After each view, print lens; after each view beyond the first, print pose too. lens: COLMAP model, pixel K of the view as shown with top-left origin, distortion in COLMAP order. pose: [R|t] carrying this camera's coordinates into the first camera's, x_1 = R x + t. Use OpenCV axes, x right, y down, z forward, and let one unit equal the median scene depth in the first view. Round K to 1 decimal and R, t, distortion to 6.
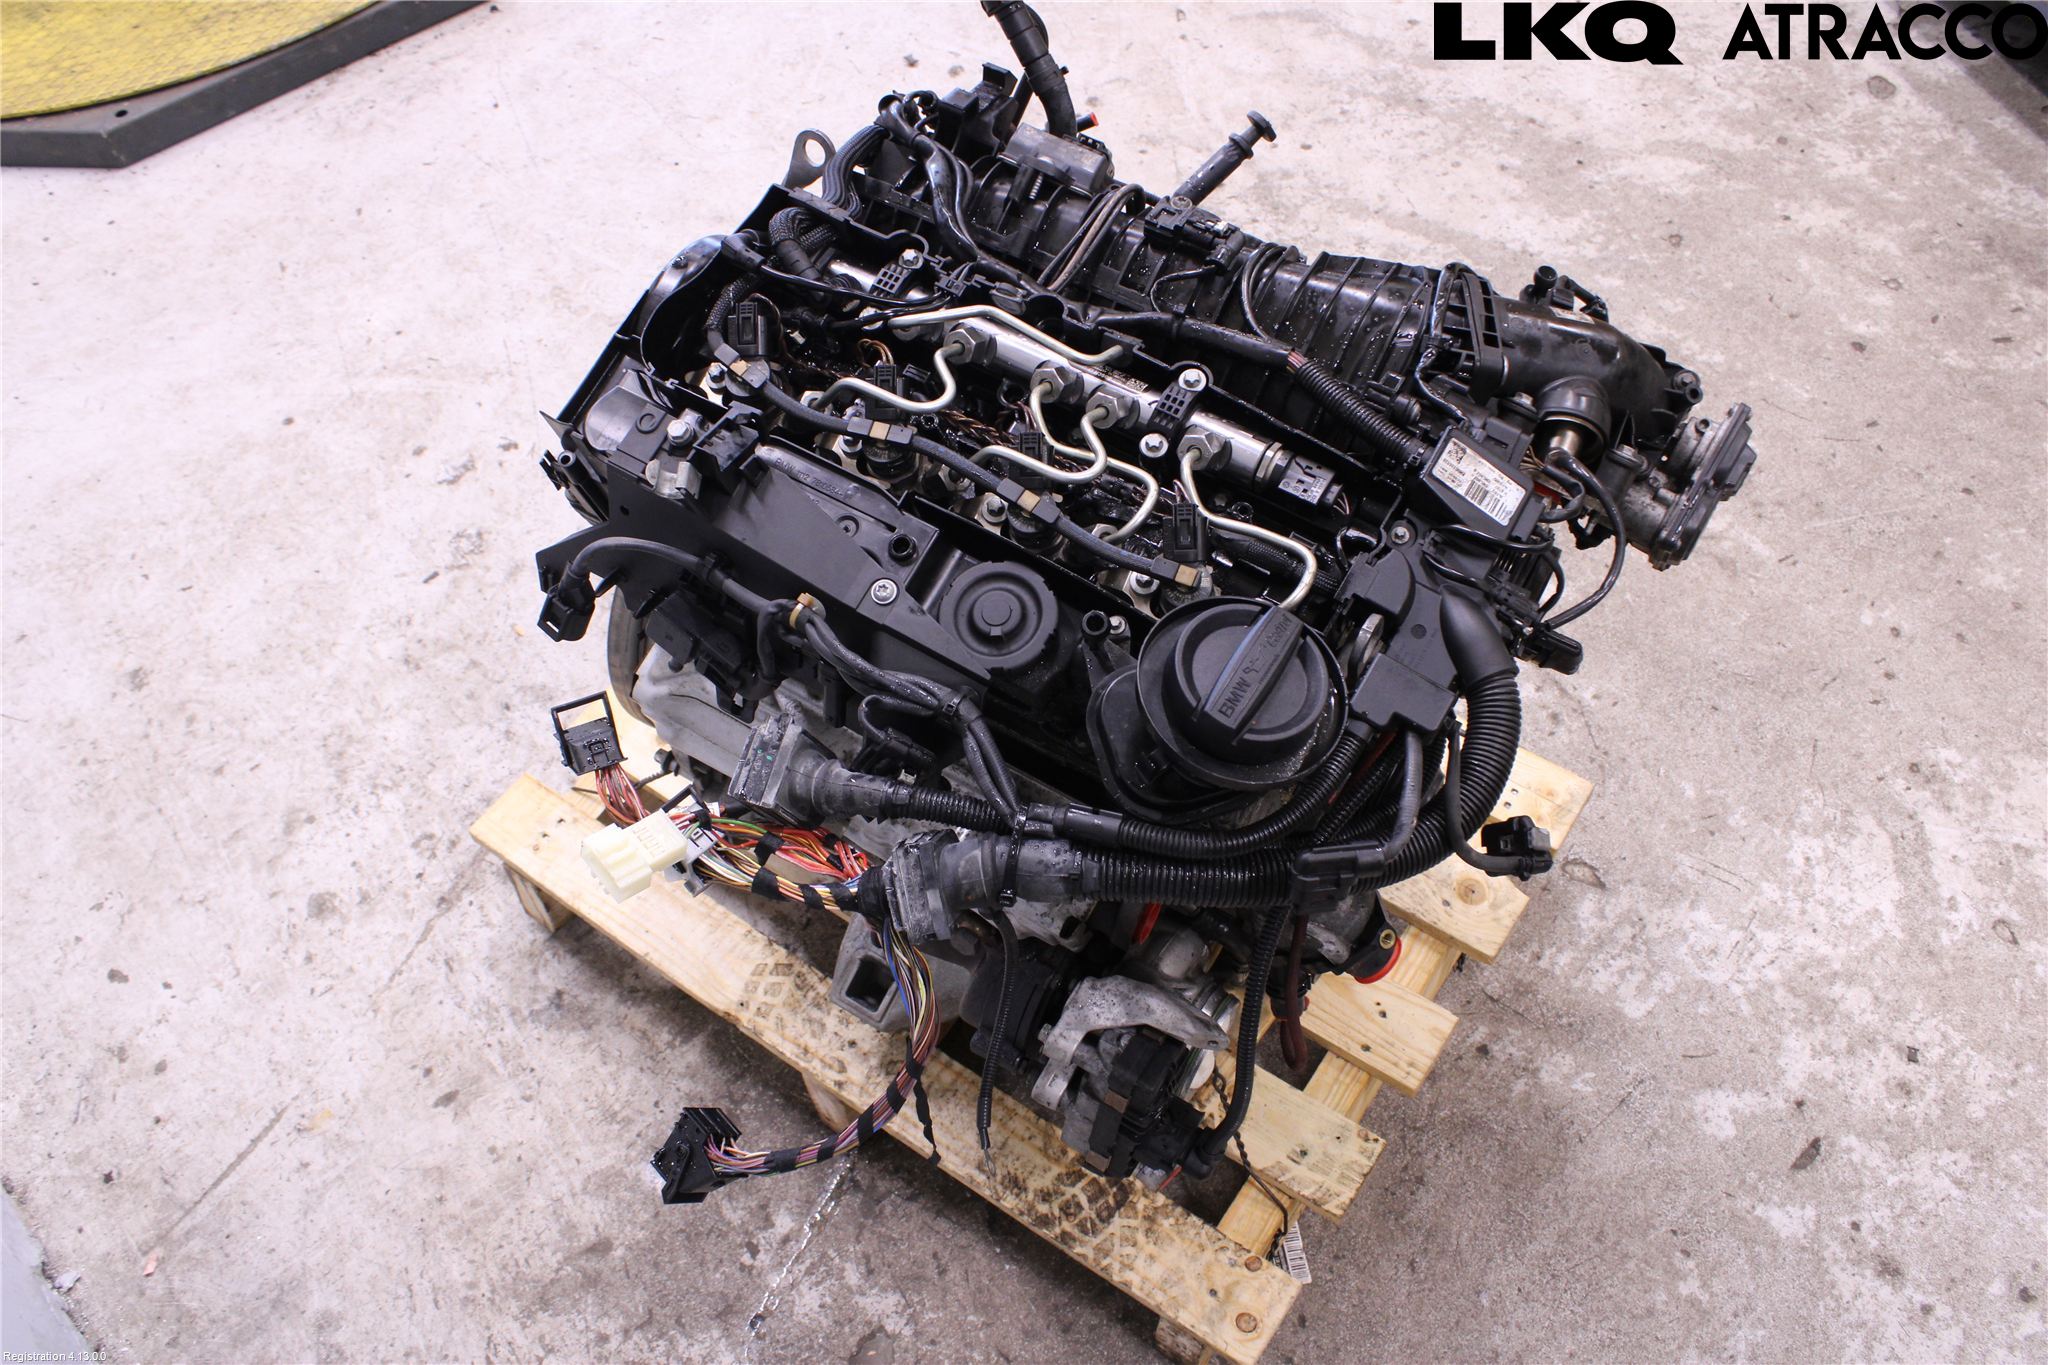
lens RADIAL K [[1733.4, 0, 1019.8], [0, 1733.4, 691.6], [0, 0, 1]] dist [-0.128642, 0.126882]
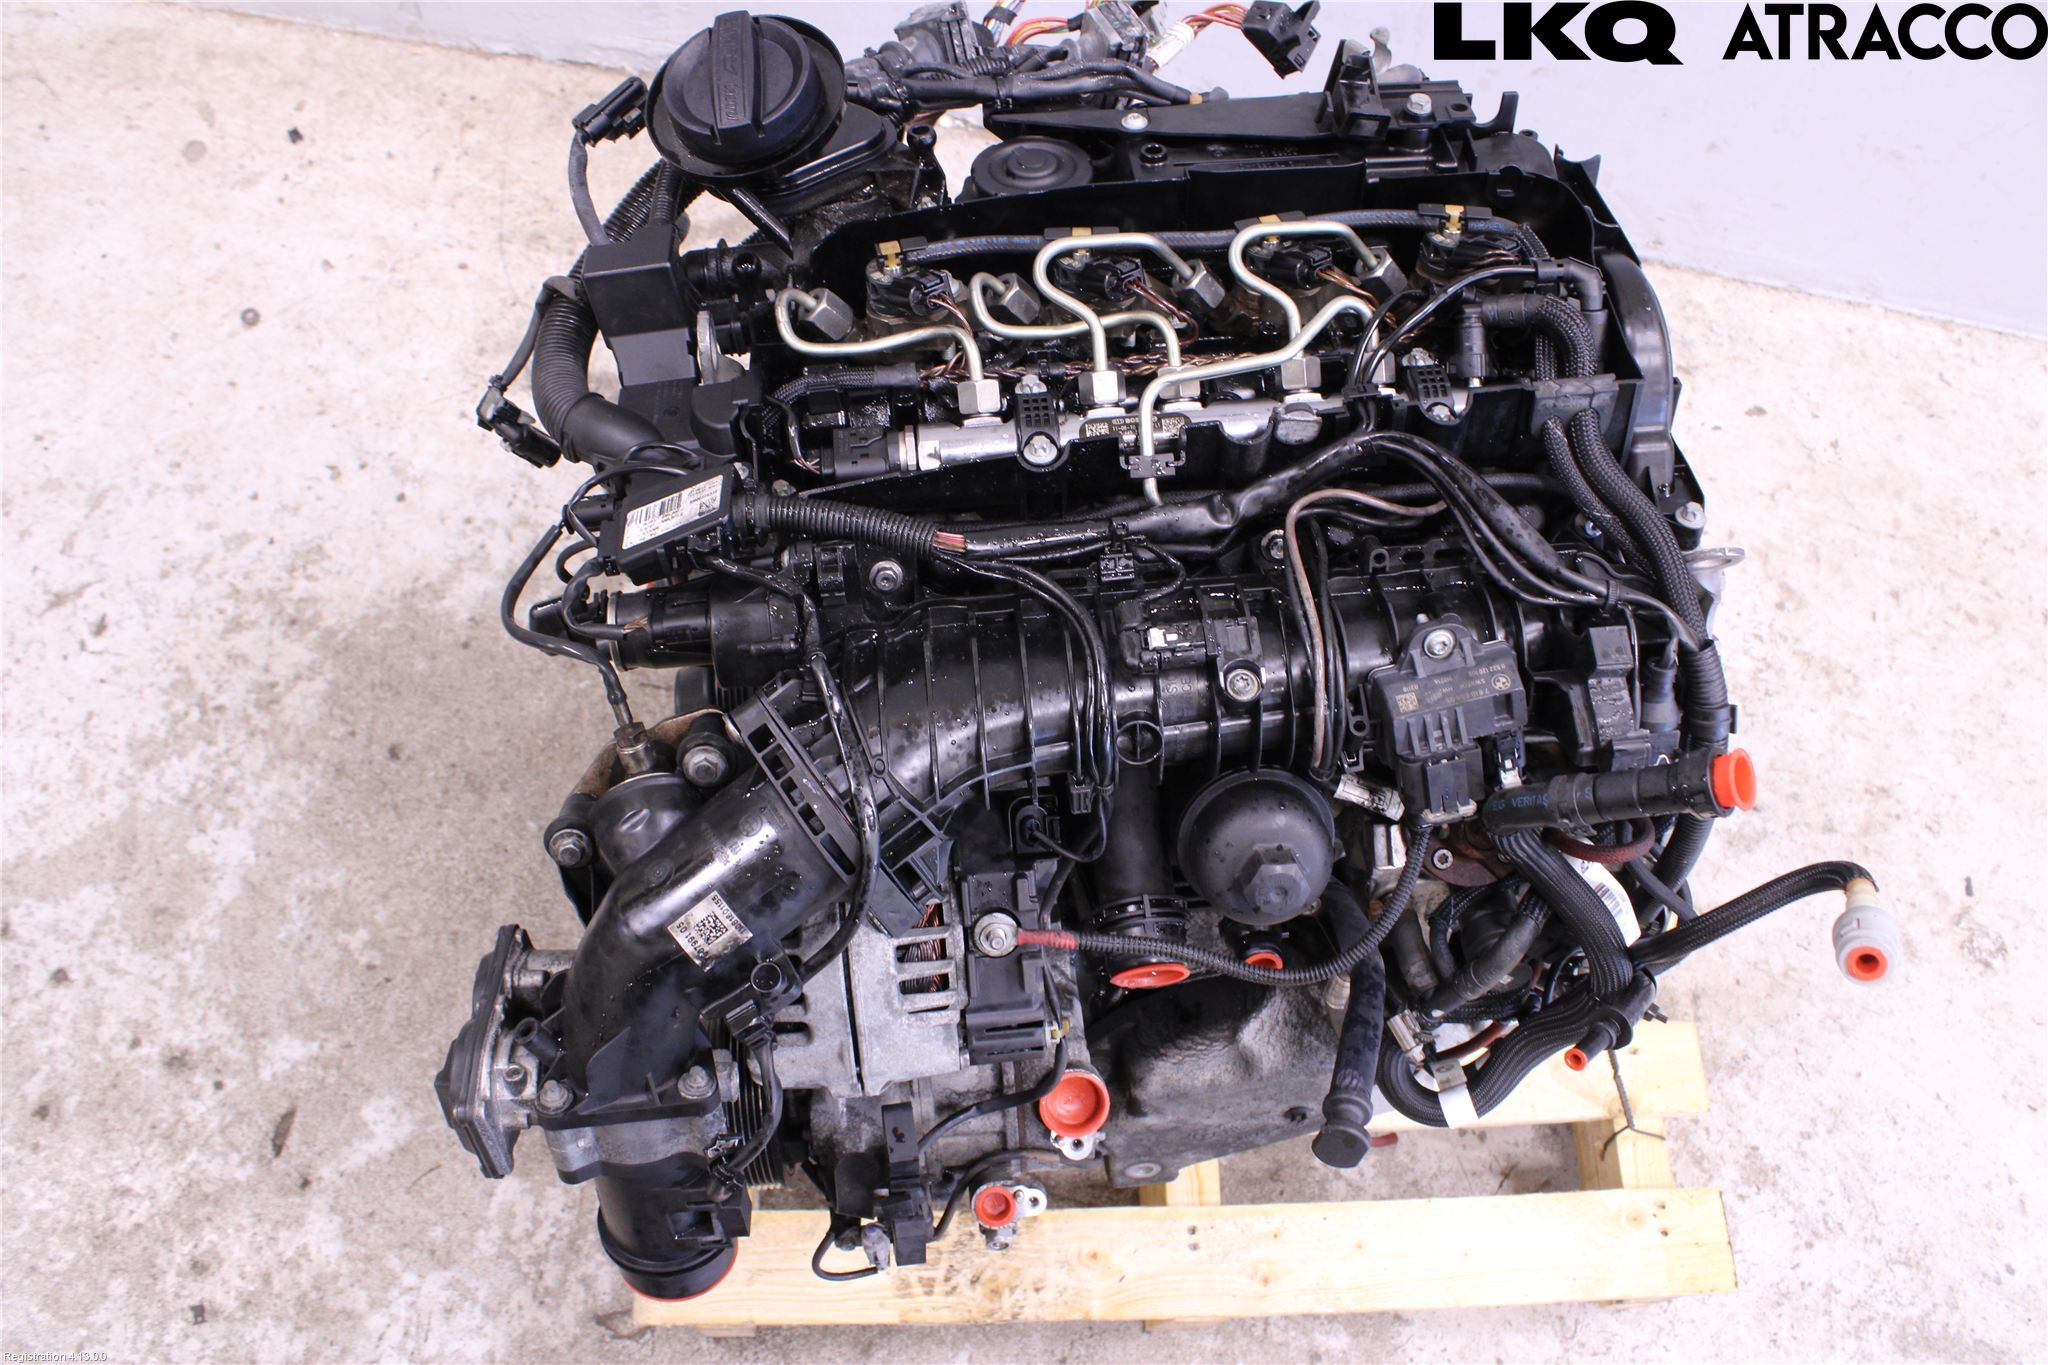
lens RADIAL K [[1733.4, 0, 1019.8], [0, 1733.4, 691.6], [0, 0, 1]] dist [-0.128642, 0.126882]
pose [[-0.803094, 0.529647, -0.272974, 0.254361], [-0.516202, -0.389613, 0.762717, -0.519566], [0.297617, 0.753443, 0.586301, 0.374956]]
